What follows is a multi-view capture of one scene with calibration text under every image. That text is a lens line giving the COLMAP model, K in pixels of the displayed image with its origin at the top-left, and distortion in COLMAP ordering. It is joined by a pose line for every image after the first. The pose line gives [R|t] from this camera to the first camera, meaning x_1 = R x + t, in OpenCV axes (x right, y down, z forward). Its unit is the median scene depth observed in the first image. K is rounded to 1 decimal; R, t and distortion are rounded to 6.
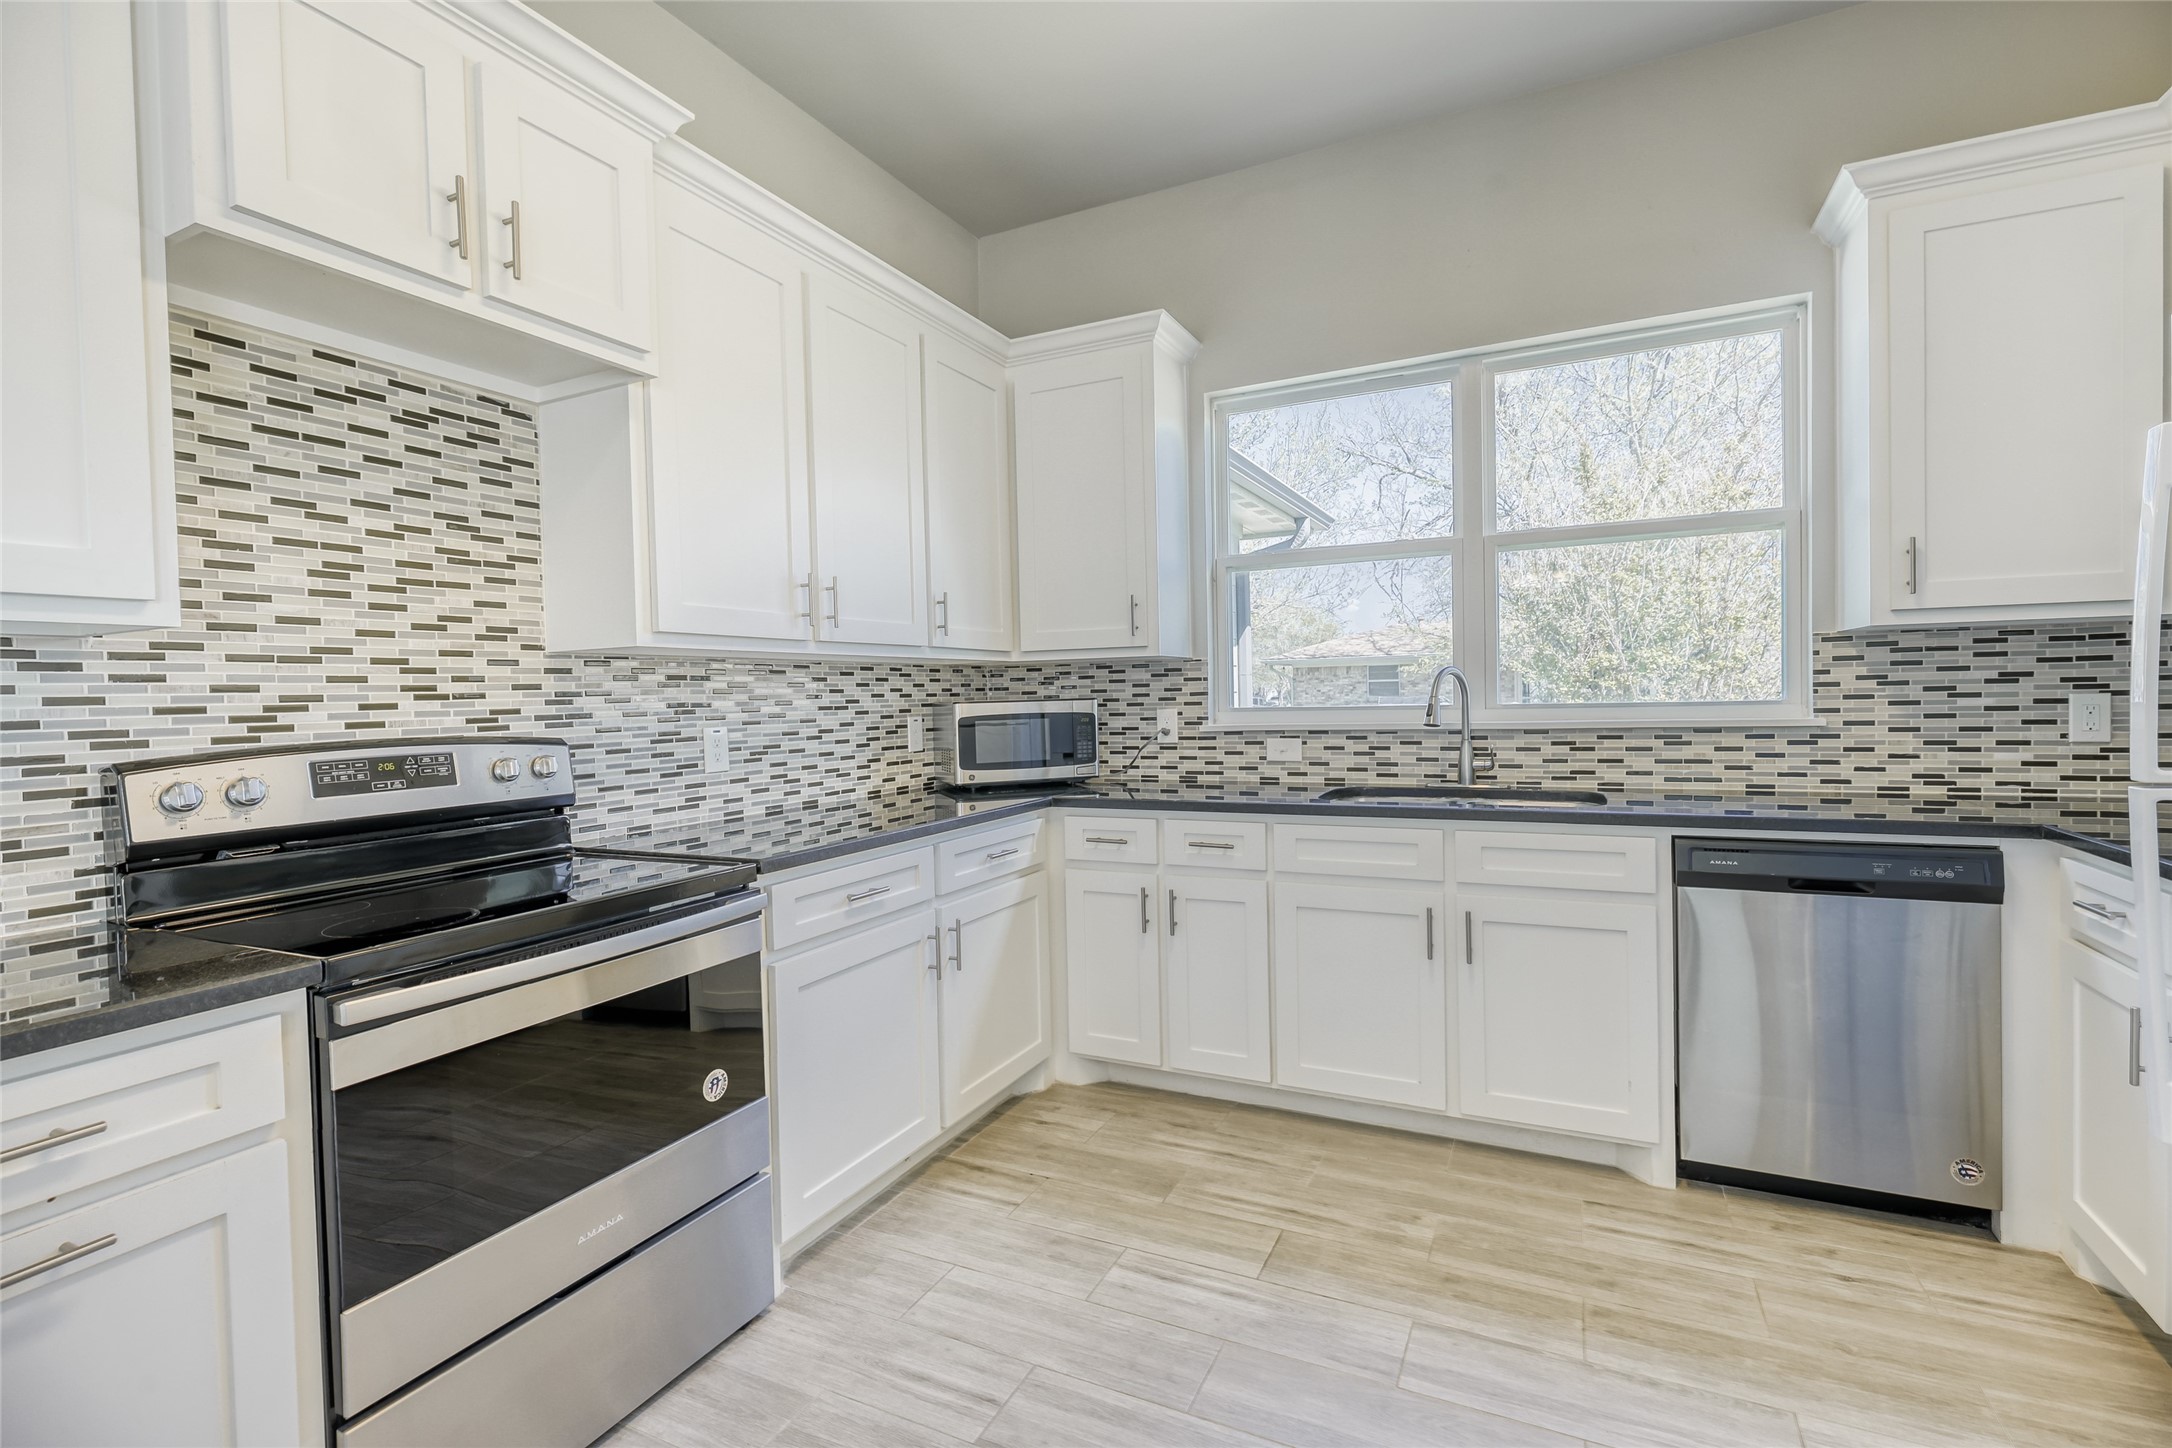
lens RADIAL K [[971.9, 0, 1098.8], [0, 971.9, 714.3], [0, 0, 1]] dist [-0.003204, 0.000391]
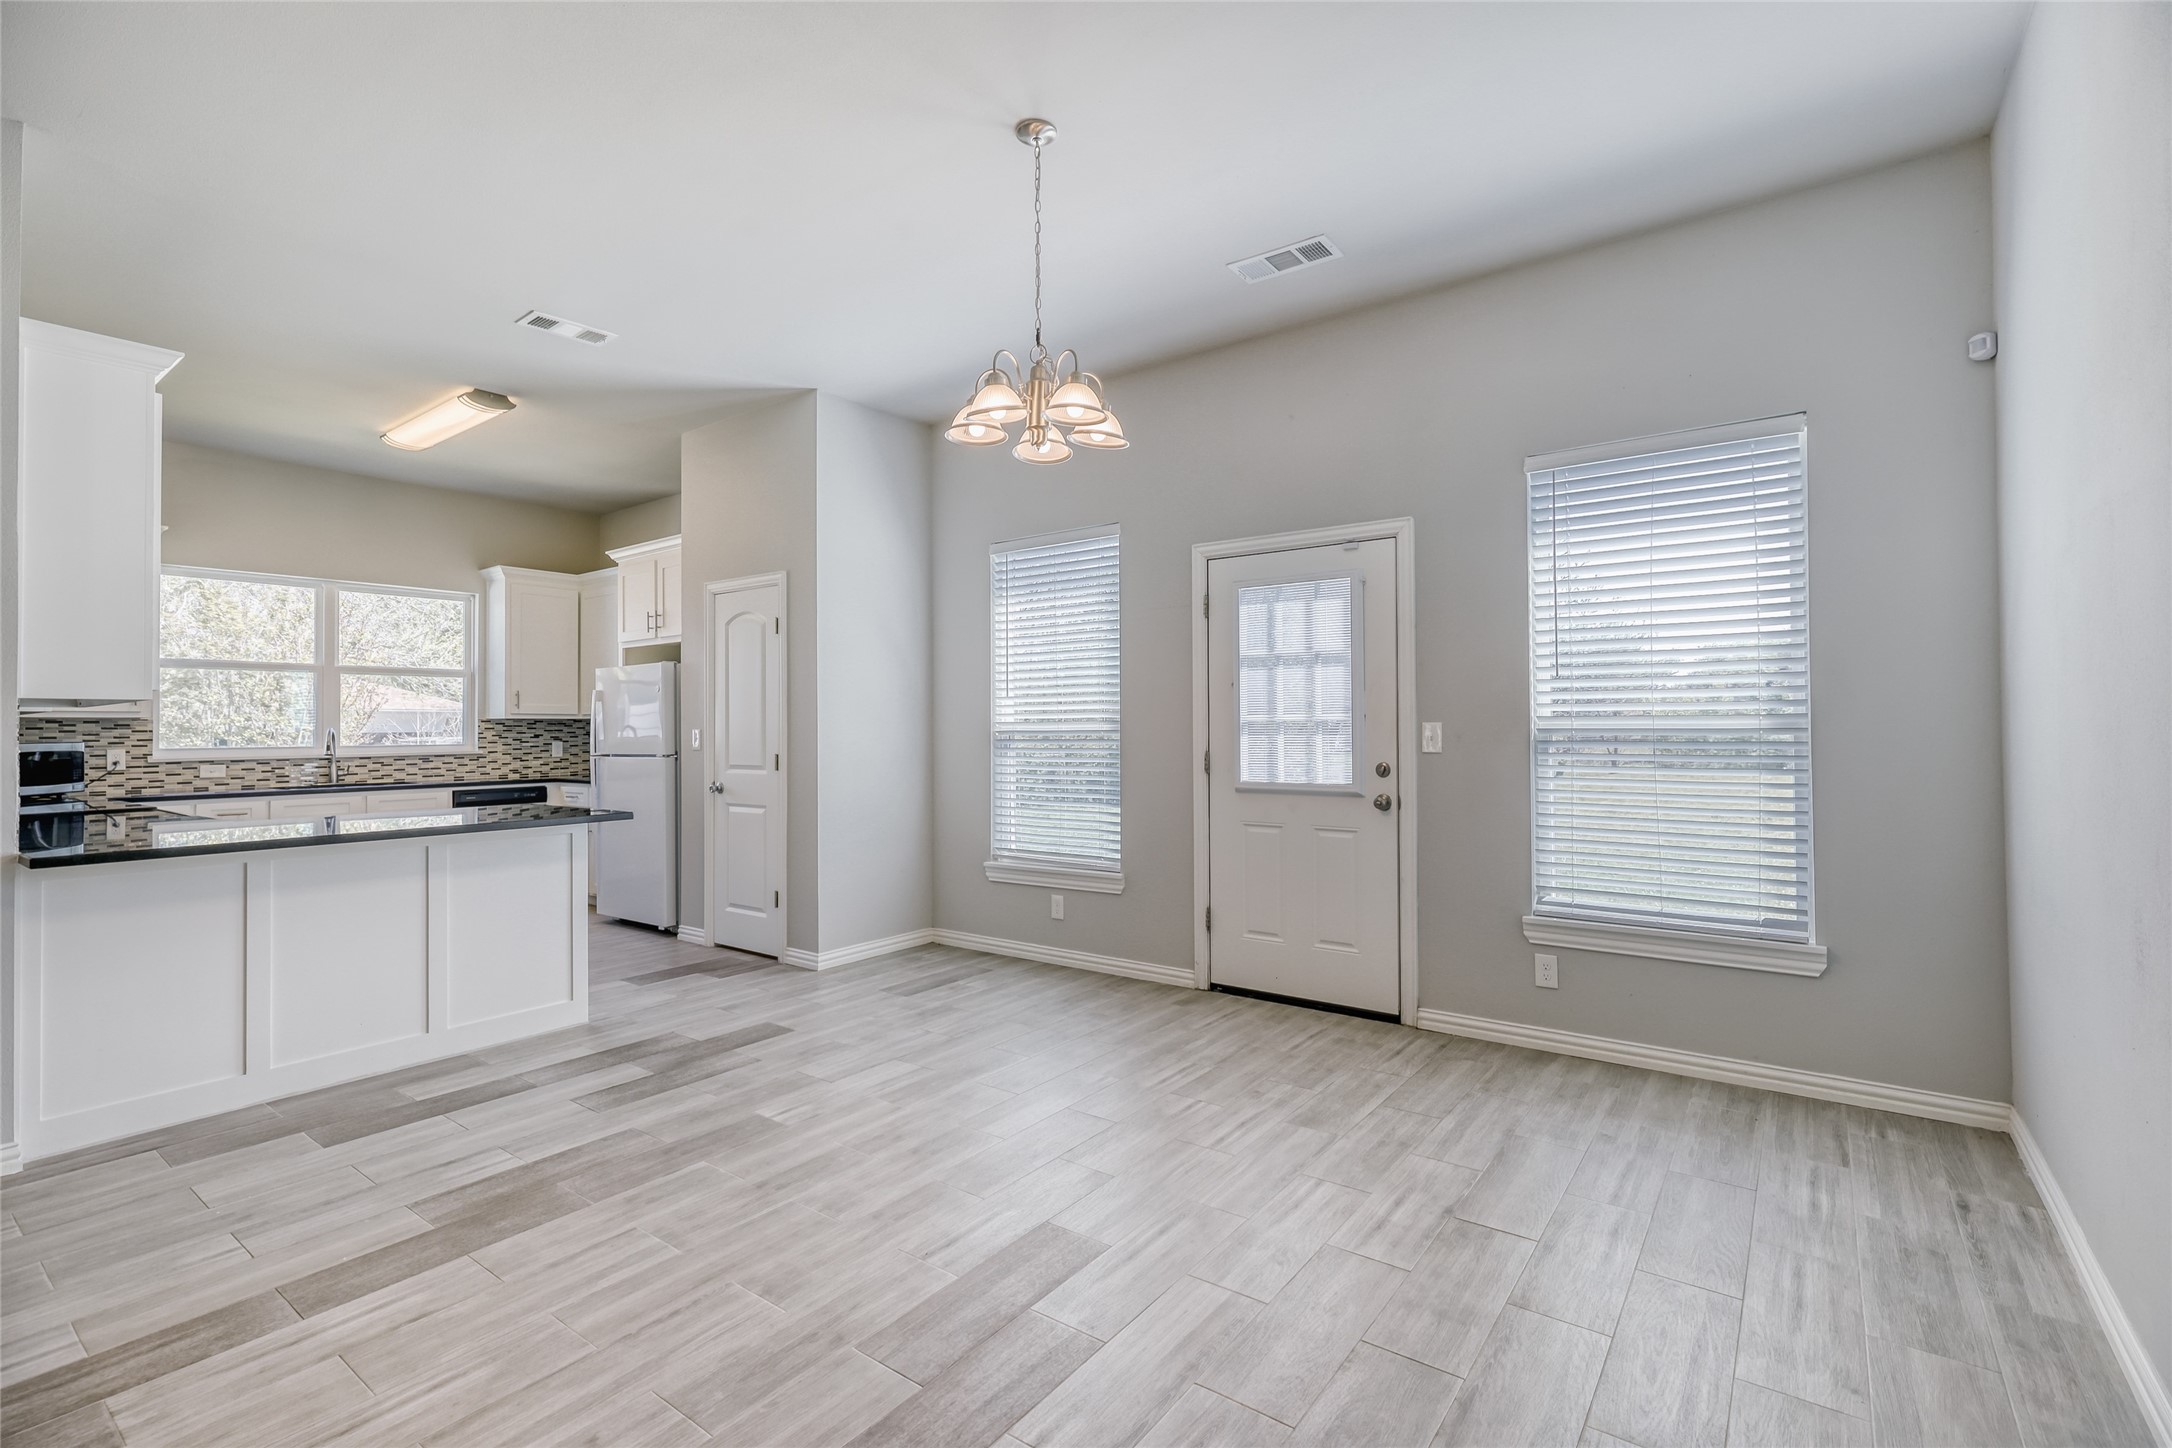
lens RADIAL K [[971.9, 0, 1098.8], [0, 971.9, 714.3], [0, 0, 1]] dist [-0.003204, 0.000391]
pose [[0.178656, 0.037400, 0.983200, -1.725132], [0.028313, 0.998668, -0.043133, 0.073418], [-0.983504, 0.035544, 0.177360, -1.262370]]
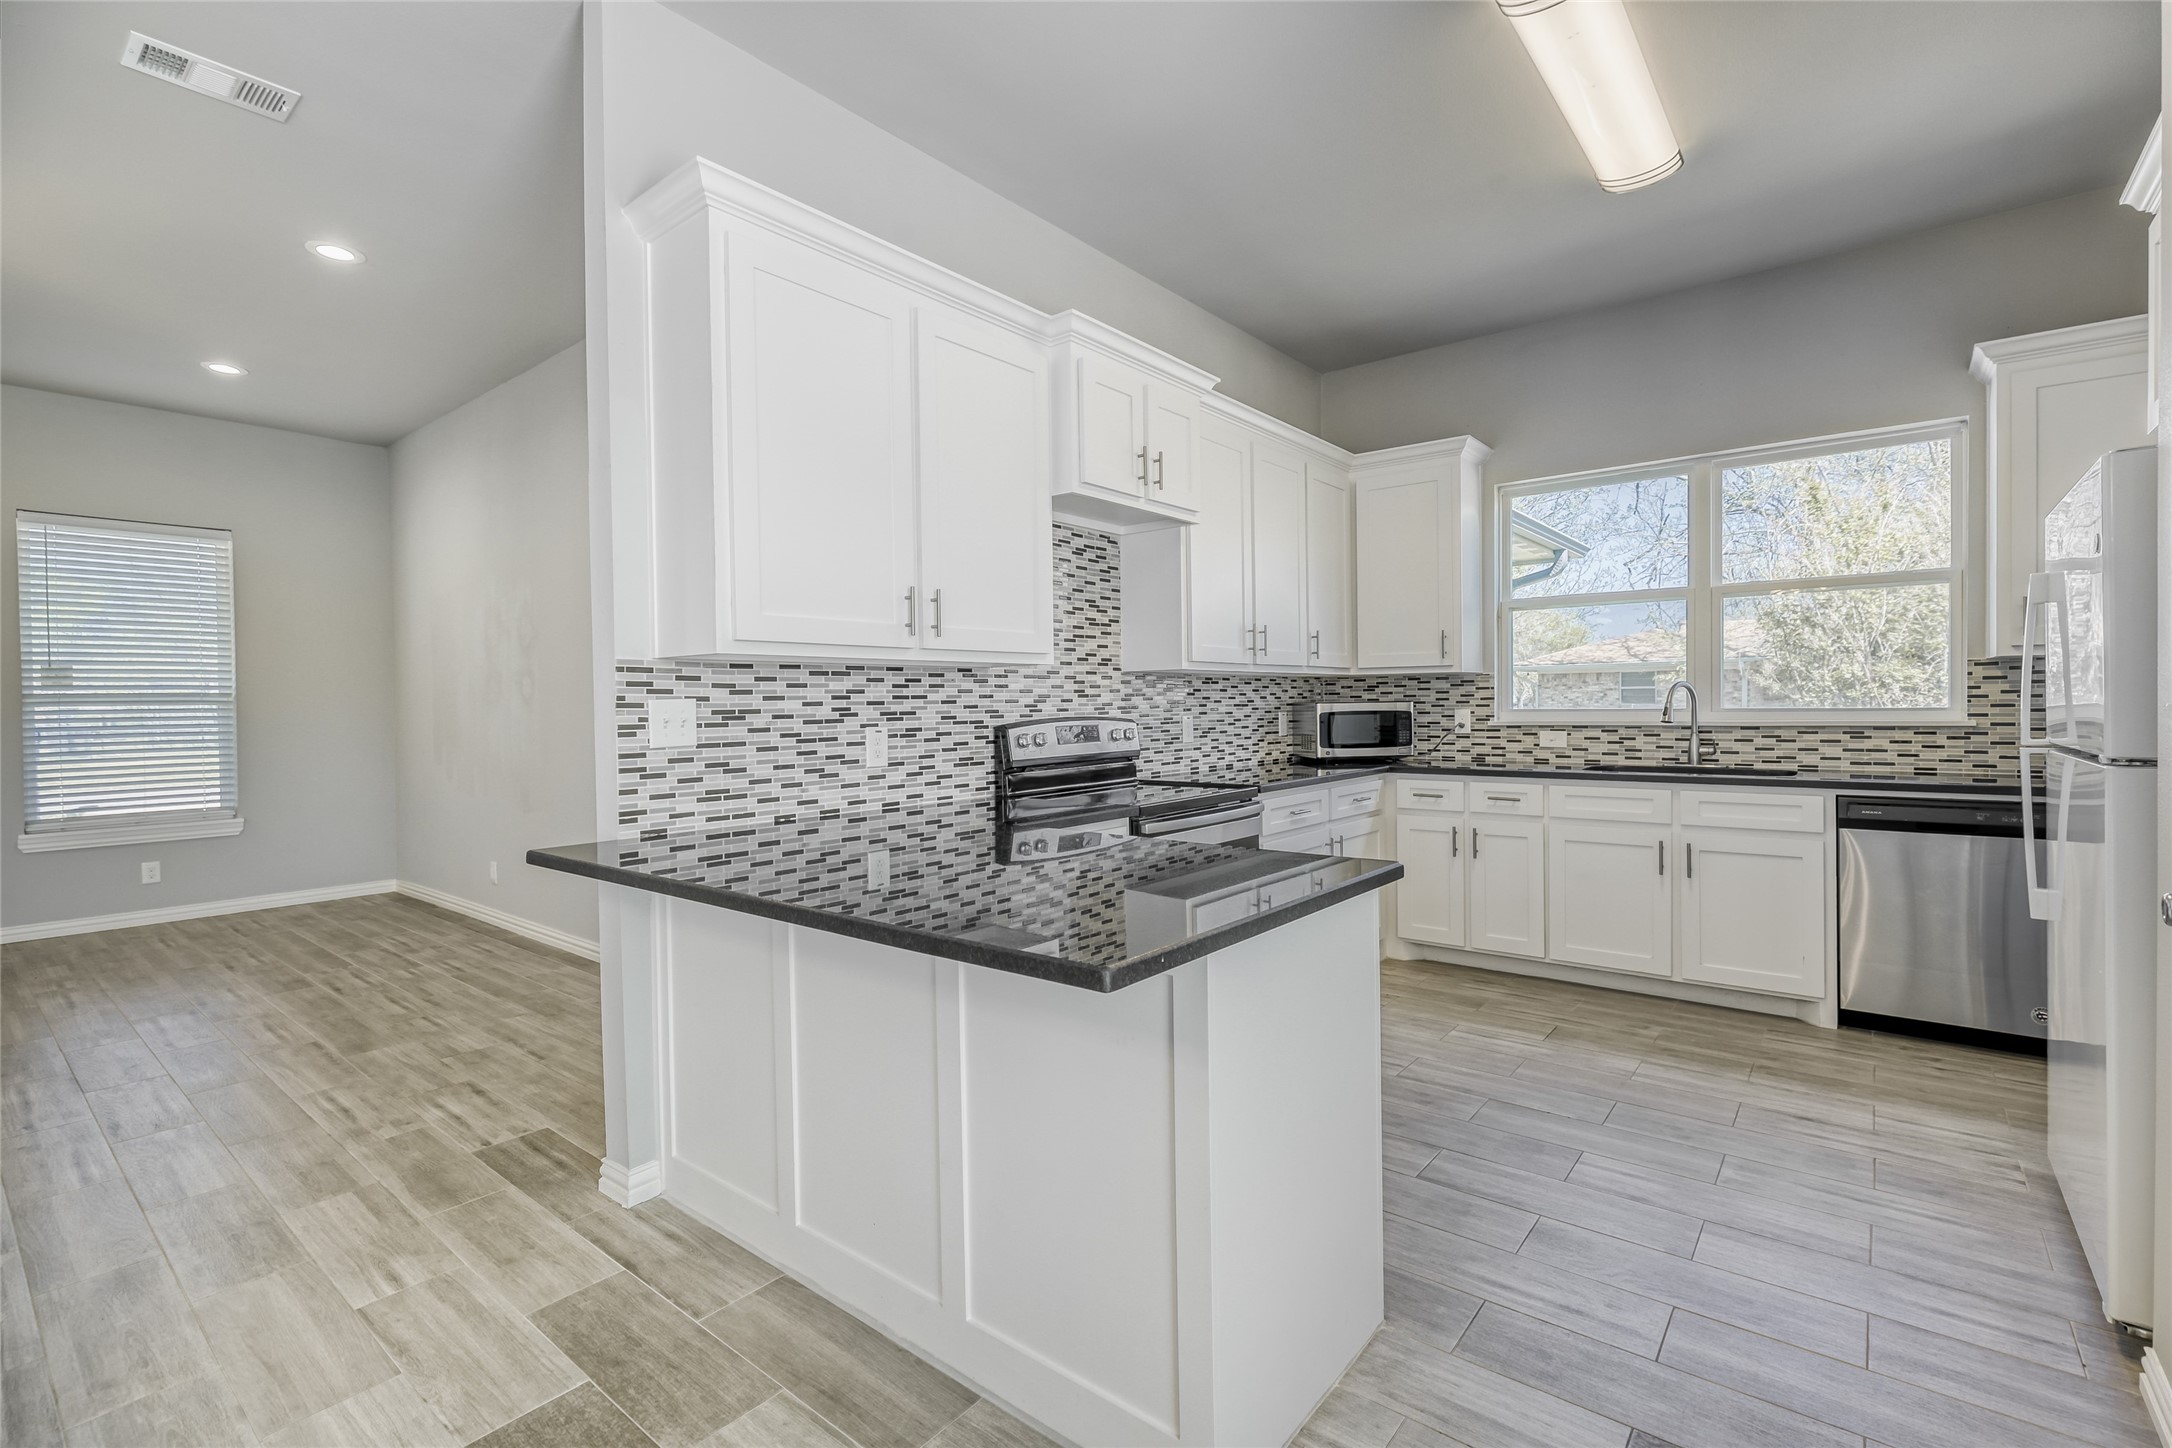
lens RADIAL K [[971.9, 0, 1098.8], [0, 971.9, 714.3], [0, 0, 1]] dist [-0.003204, 0.000391]
pose [[0.975129, 0.013681, -0.221214, -0.184779], [-0.014460, 0.999894, -0.001901, 0.017097], [0.221165, 0.005053, 0.975223, -0.680046]]
